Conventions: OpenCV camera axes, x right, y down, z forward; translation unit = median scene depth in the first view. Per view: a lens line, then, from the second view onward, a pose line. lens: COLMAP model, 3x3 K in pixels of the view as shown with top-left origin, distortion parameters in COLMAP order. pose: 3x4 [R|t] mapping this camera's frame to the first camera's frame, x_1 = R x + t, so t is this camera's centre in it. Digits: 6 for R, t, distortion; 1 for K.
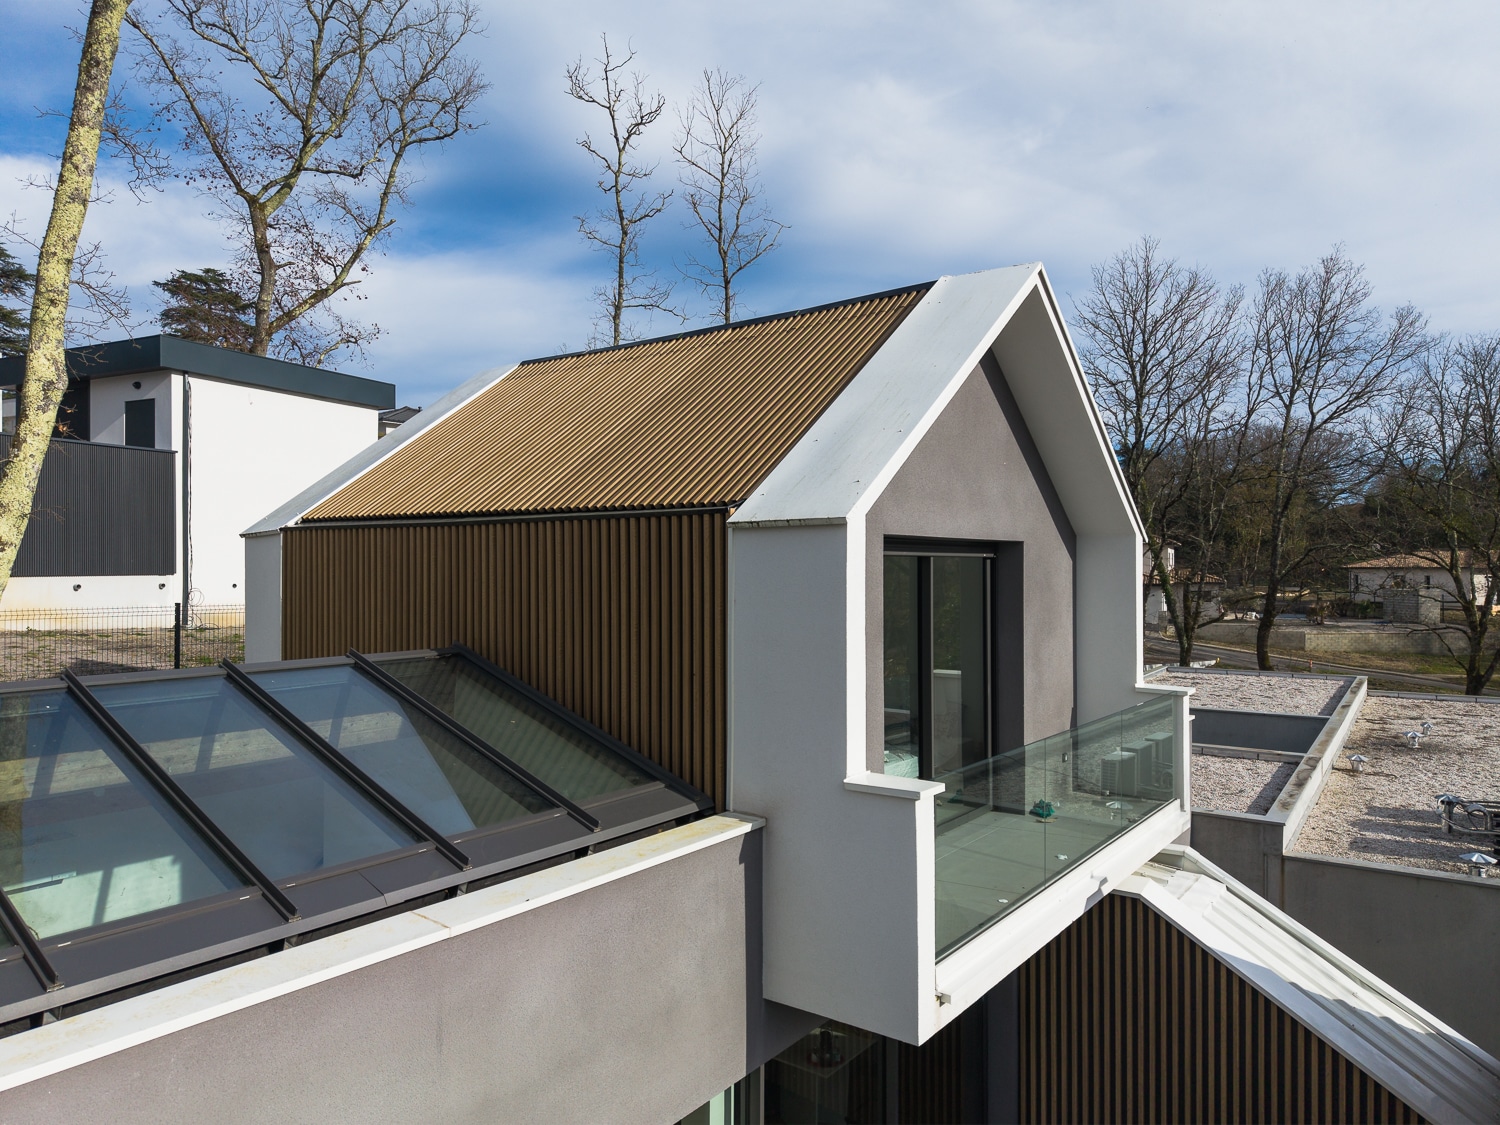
lens RADIAL K [[1002.9, 0, 746.2], [0, 1002.9, 559.8], [0, 0, 1]] dist [0.024897, -0.025069]
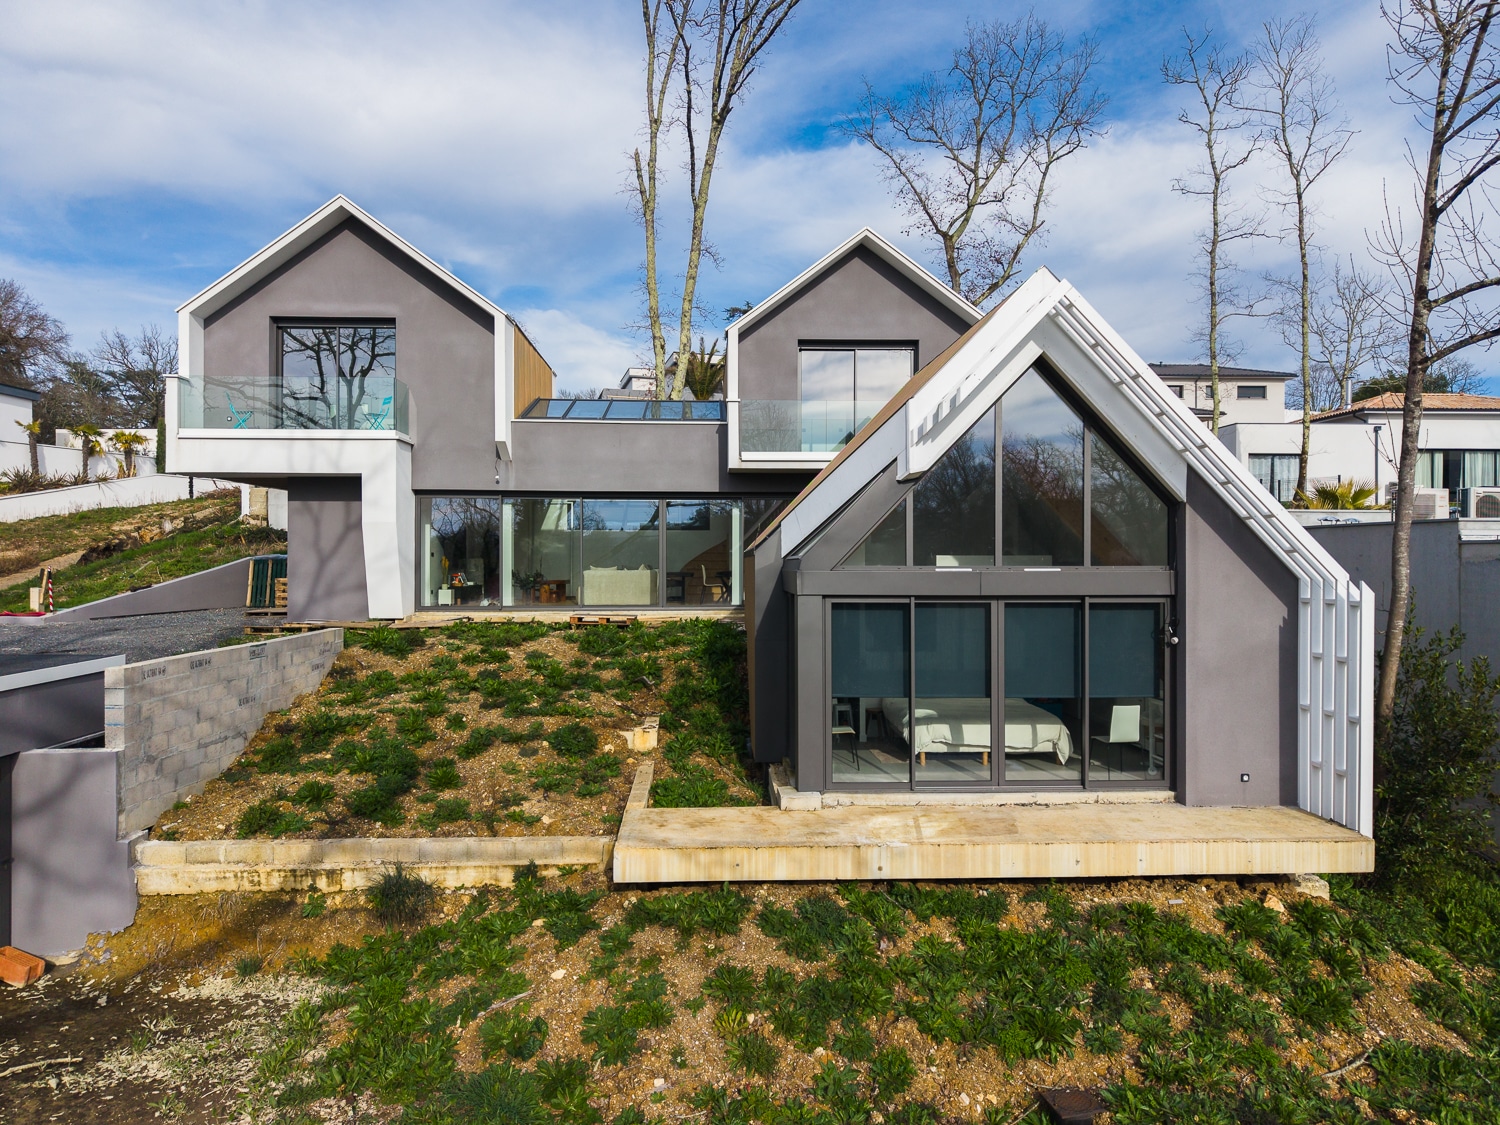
lens RADIAL K [[1002.9, 0, 754.0], [0, 1002.9, 556.6], [0, 0, 1]] dist [0.024897, -0.025069]
pose [[0.639537, -0.002093, -0.768757, 0.474351], [0.004477, 0.999989, 0.001002, 0.125287], [0.768747, -0.004083, 0.639540, -0.200604]]
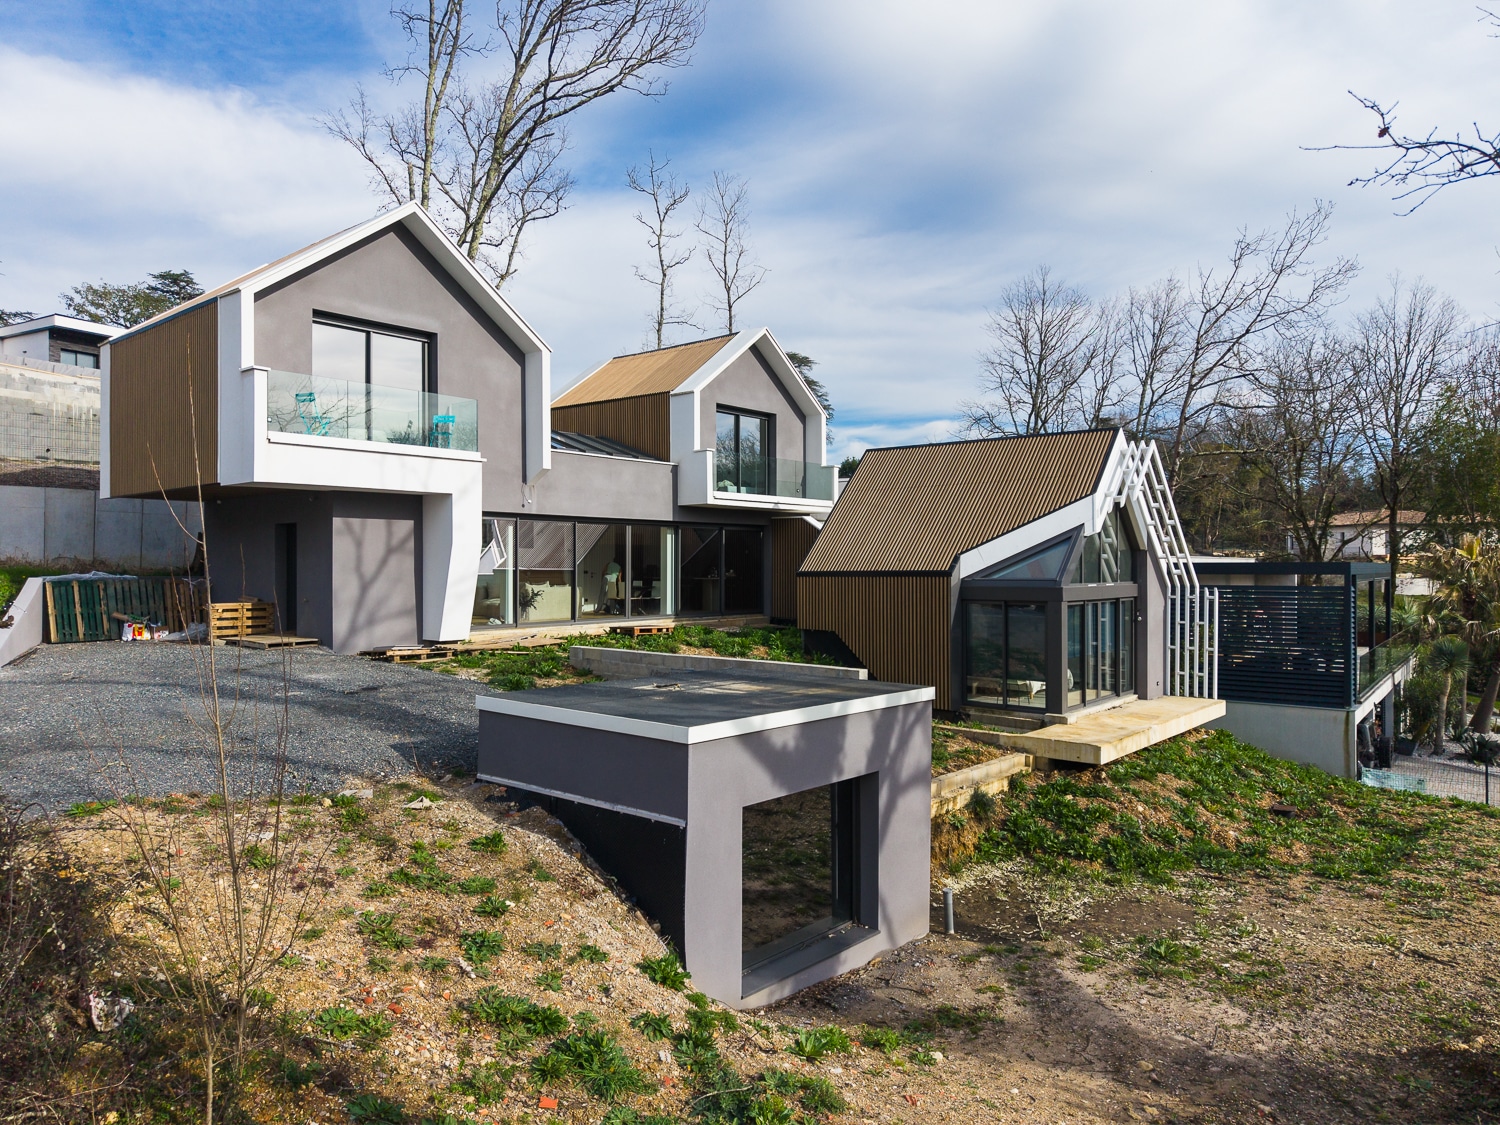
lens RADIAL K [[1002.9, 0, 749.4], [0, 1002.9, 561.1], [0, 0, 1]] dist [0.024897, -0.025069]
pose [[0.998615, -0.001240, -0.052599, 0.093467], [0.001320, 0.999998, 0.001491, 0.114634], [0.052597, -0.001558, 0.998615, -0.552084]]
